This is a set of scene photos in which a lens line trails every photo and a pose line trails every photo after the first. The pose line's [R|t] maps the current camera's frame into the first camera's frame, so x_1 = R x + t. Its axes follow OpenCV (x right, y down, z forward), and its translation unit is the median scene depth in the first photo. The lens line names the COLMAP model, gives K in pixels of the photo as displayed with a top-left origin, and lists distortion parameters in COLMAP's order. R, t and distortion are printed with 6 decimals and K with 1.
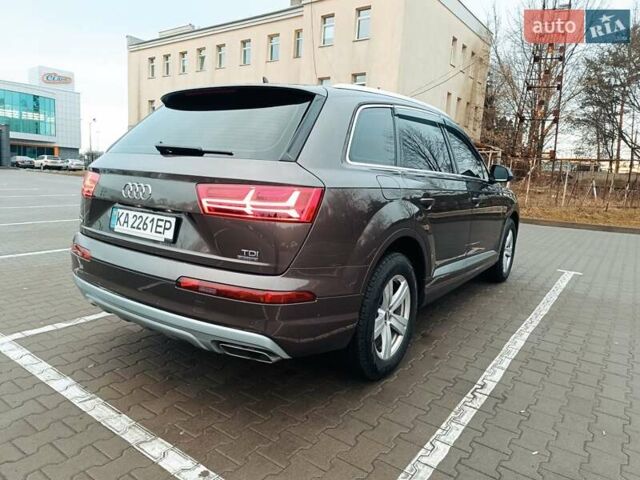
lens RADIAL K [[433.3, 0, 319.5], [0, 433.3, 241.7], [0, 0, 1]] dist [0.036465, -0.033864]
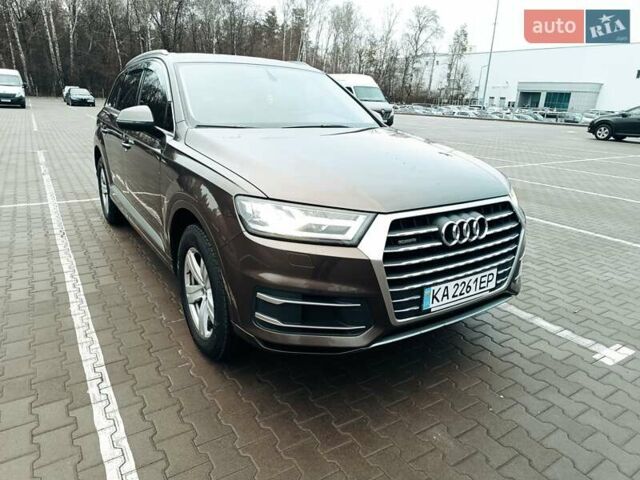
lens RADIAL K [[433.3, 0, 316.2], [0, 433.3, 238.6], [0, 0, 1]] dist [0.036465, -0.033864]
pose [[-0.364789, 0.228445, -0.902630, 1.703077], [-0.208514, 0.924768, 0.318317, -0.449447], [0.907442, 0.304330, -0.289711, 2.628602]]
